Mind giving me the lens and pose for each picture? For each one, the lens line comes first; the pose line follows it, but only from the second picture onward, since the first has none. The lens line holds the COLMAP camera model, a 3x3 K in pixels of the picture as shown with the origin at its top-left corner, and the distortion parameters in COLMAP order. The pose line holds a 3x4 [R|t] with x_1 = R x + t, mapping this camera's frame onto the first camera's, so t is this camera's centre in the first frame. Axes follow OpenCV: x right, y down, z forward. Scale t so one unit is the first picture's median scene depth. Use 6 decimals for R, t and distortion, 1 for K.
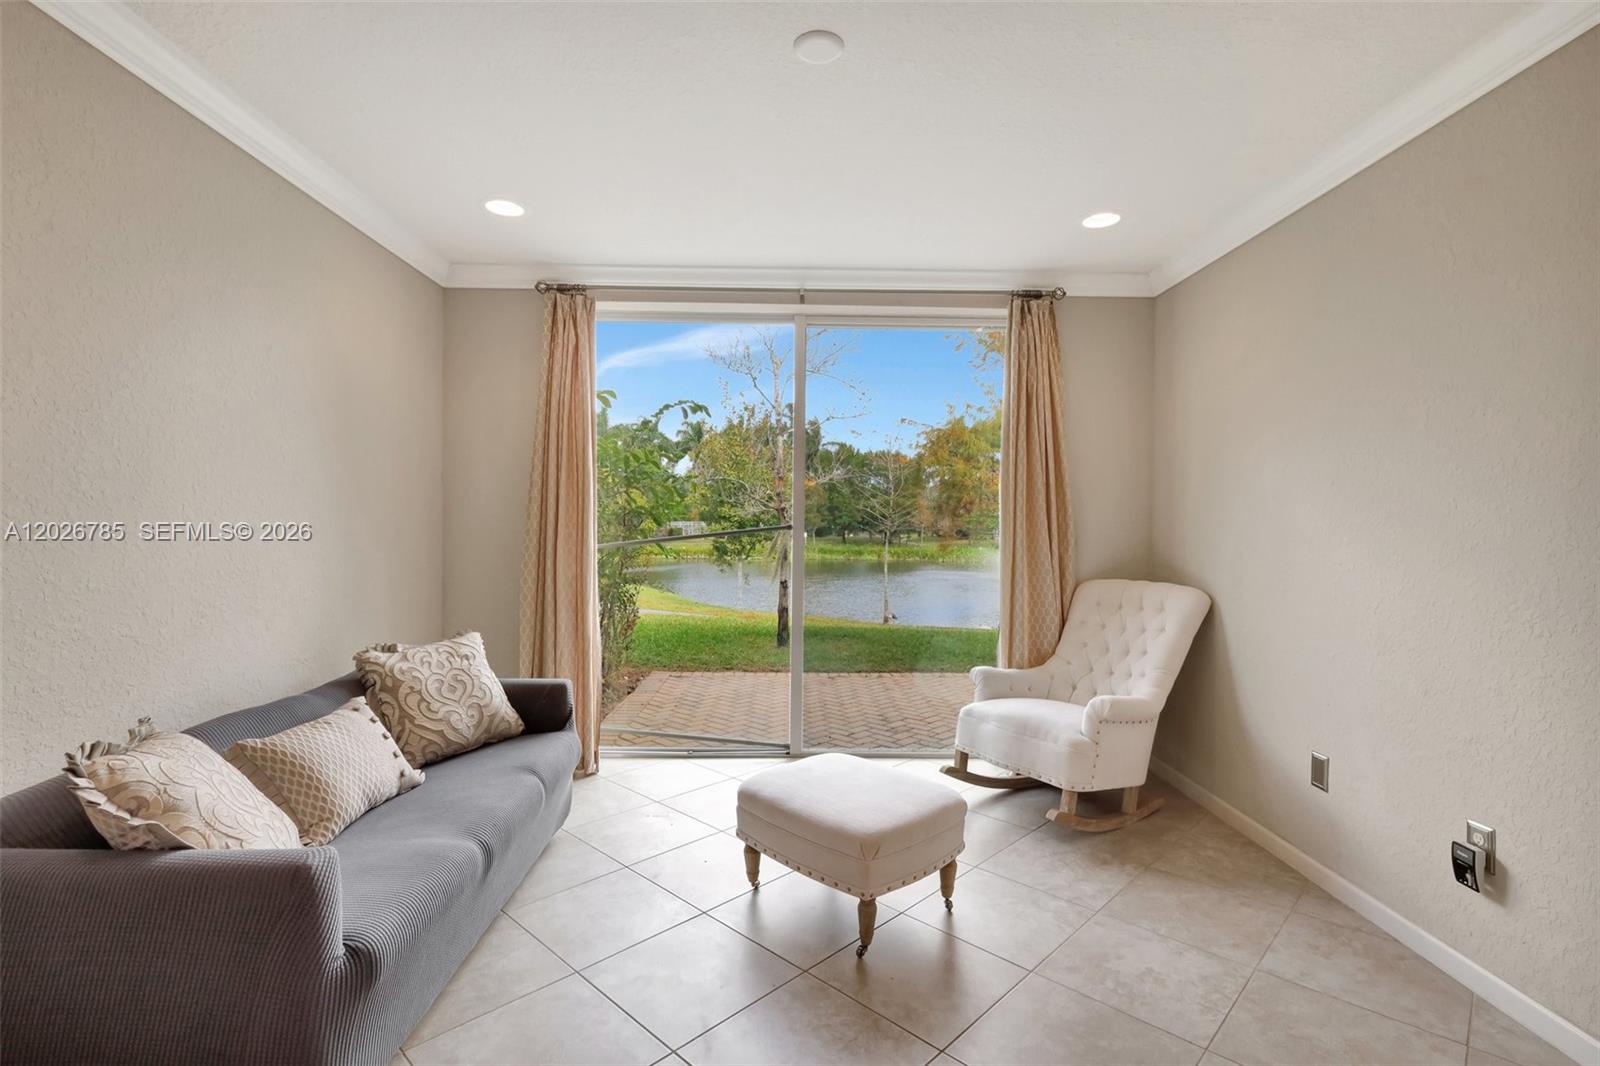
lens RADIAL K [[753.2, 0, 800.0], [0, 753.2, 533.0], [0, 0, 1]] dist [-0.000046, 0.000273]
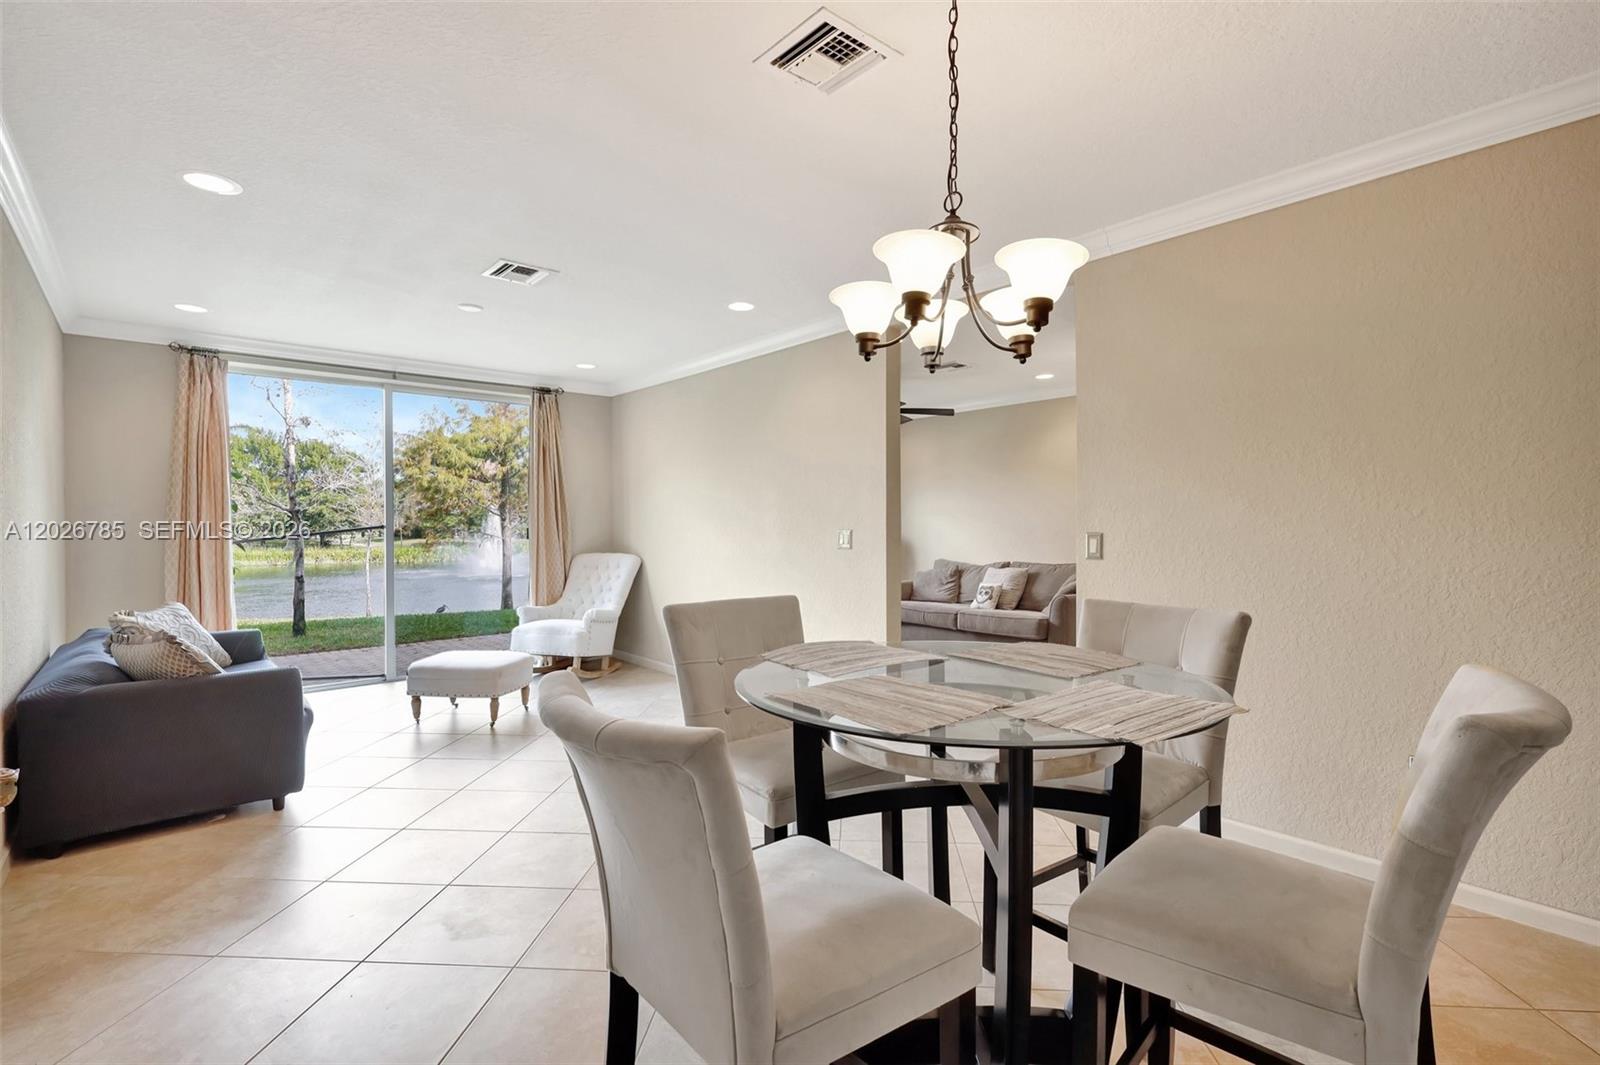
lens RADIAL K [[740.3, 0, 803.9], [0, 740.3, 528.2], [0, 0, 1]] dist [-0.000807, -0.000094]
pose [[0.764102, -0.016568, 0.644882, -0.348342], [0.018117, 0.999827, 0.004220, 0.004355], [-0.644840, 0.008459, 0.764270, -0.698961]]
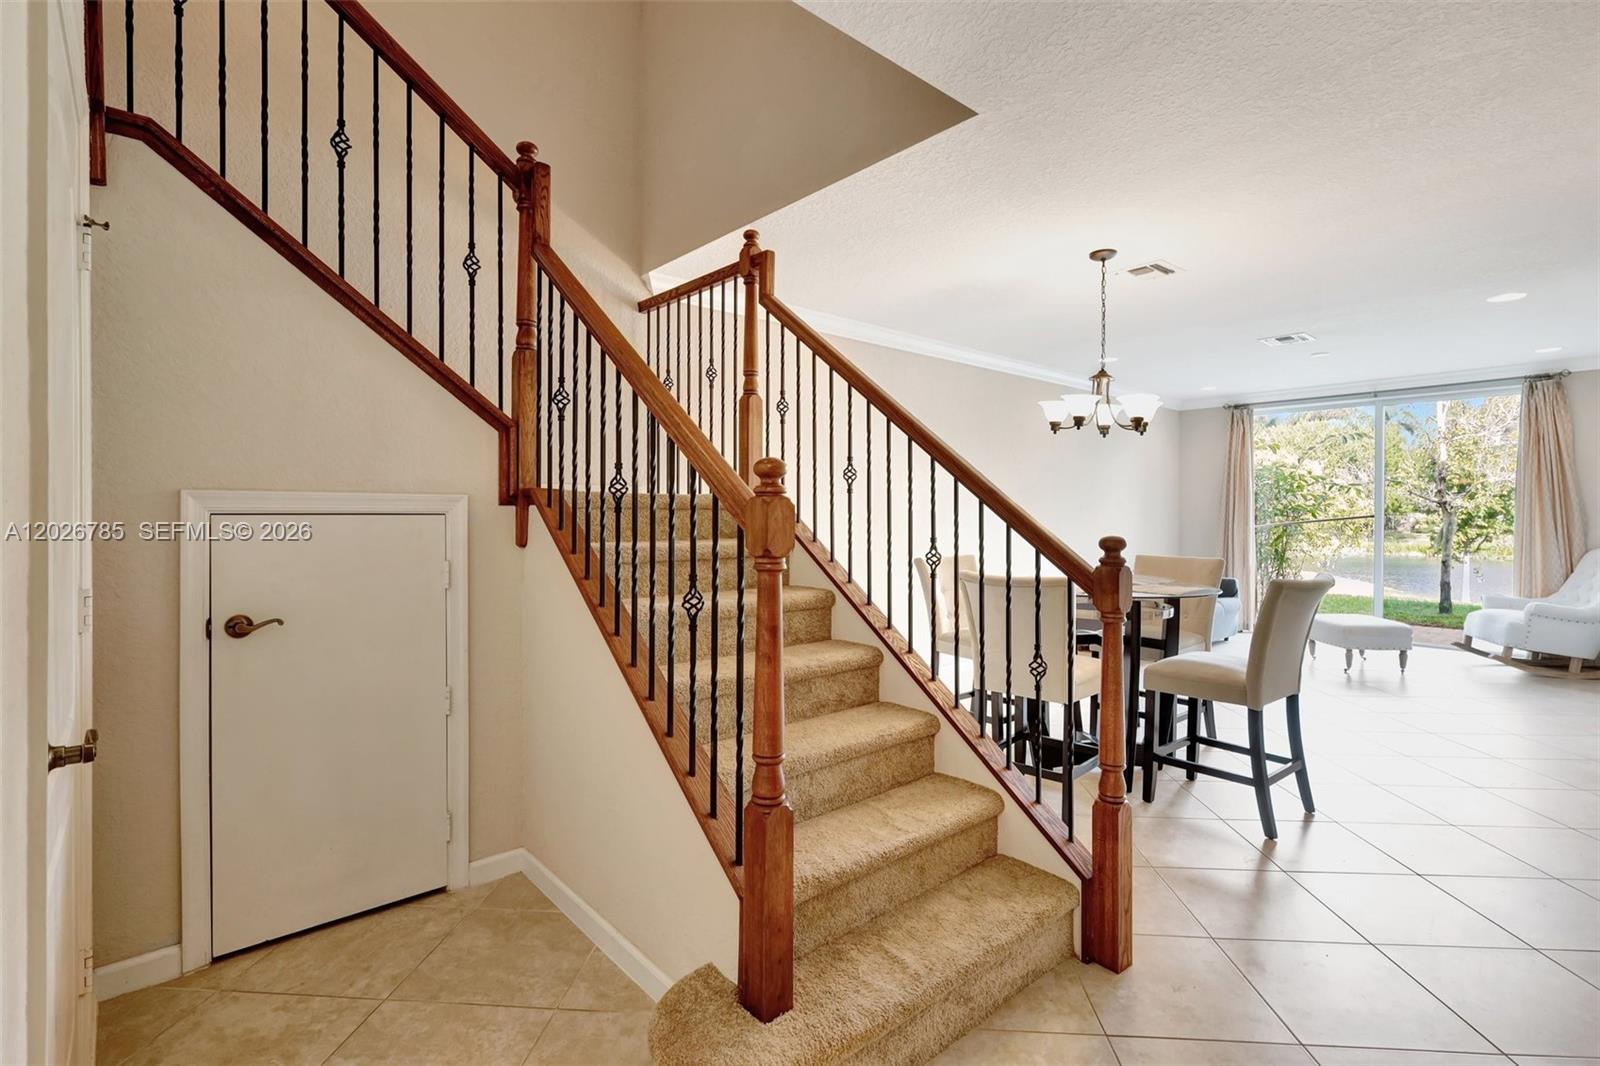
lens RADIAL K [[747.5, 0, 784.6], [0, 747.5, 518.9], [0, 0, 1]] dist [-0.011624, -0.000170]
pose [[0.632342, -0.001613, -0.774688, 0.526234], [-0.005638, 0.999962, -0.006684, 0.020535], [0.774669, 0.008594, 0.632308, -1.376898]]
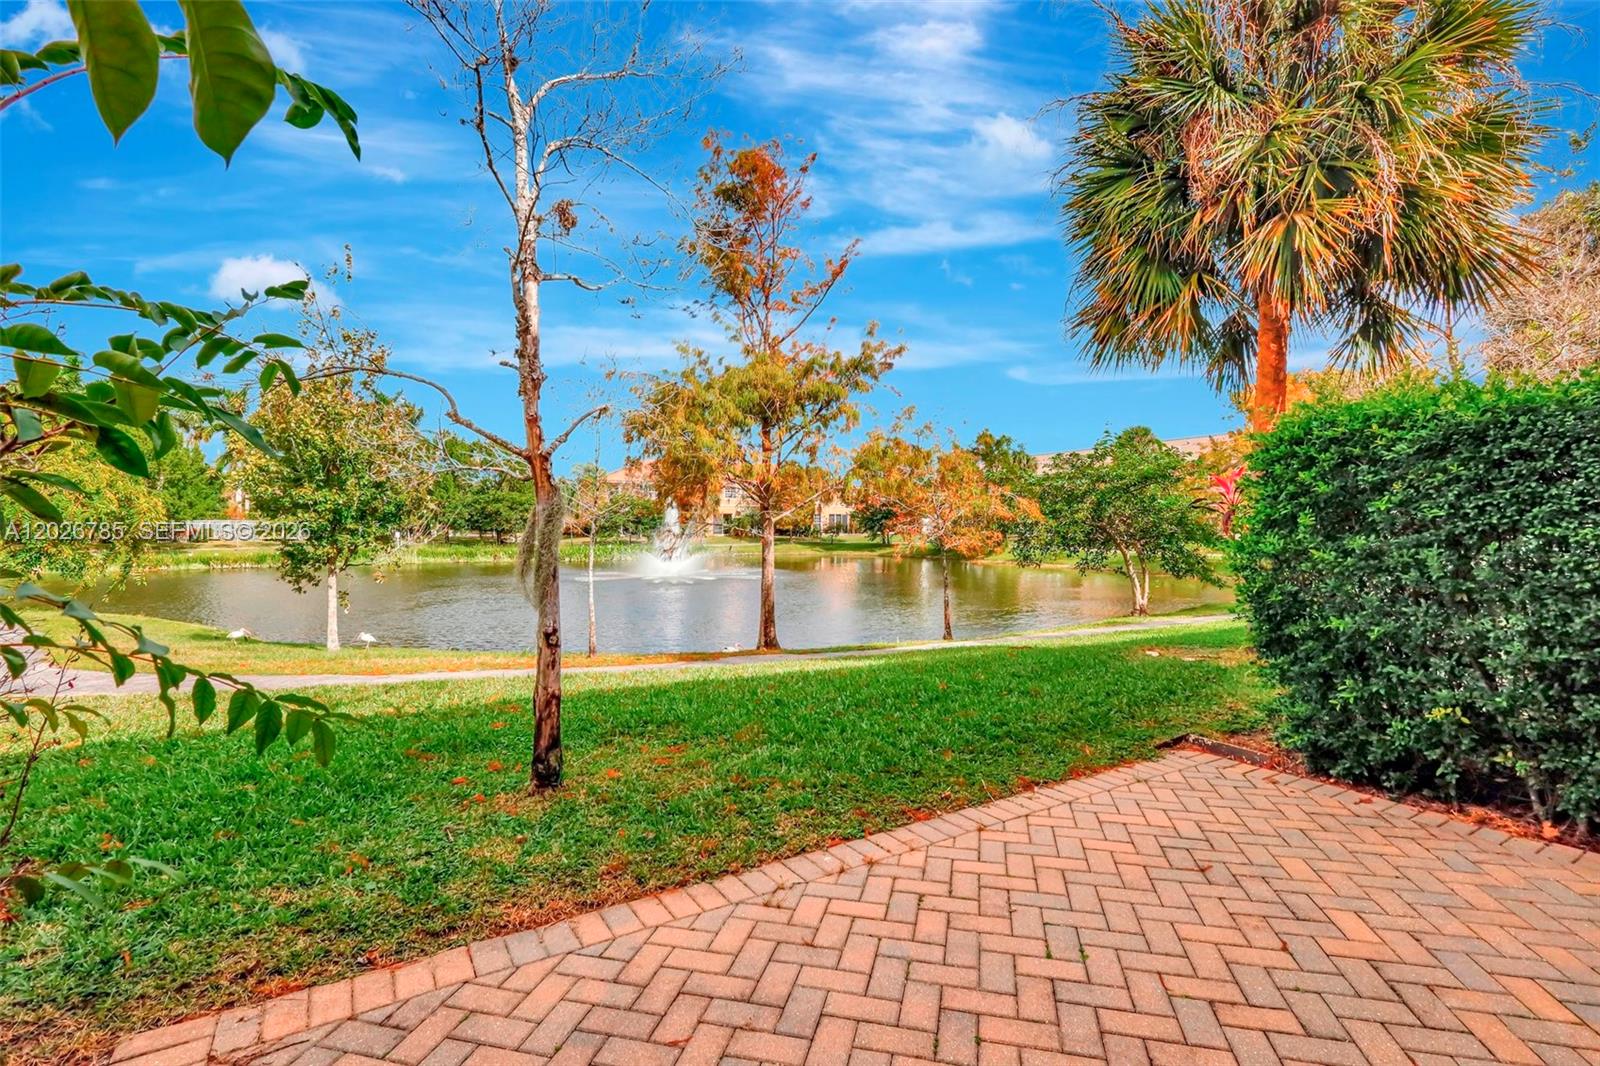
lens RADIAL K [[740.3, 0, 803.9], [0, 740.3, 528.7], [0, 0, 1]] dist [-0.000807, -0.000094]
pose [[0.867783, -0.012513, 0.496787, -0.228541], [0.013820, 0.999904, 0.001044, 0.021584], [-0.496752, 0.005960, 0.867872, 1.295022]]
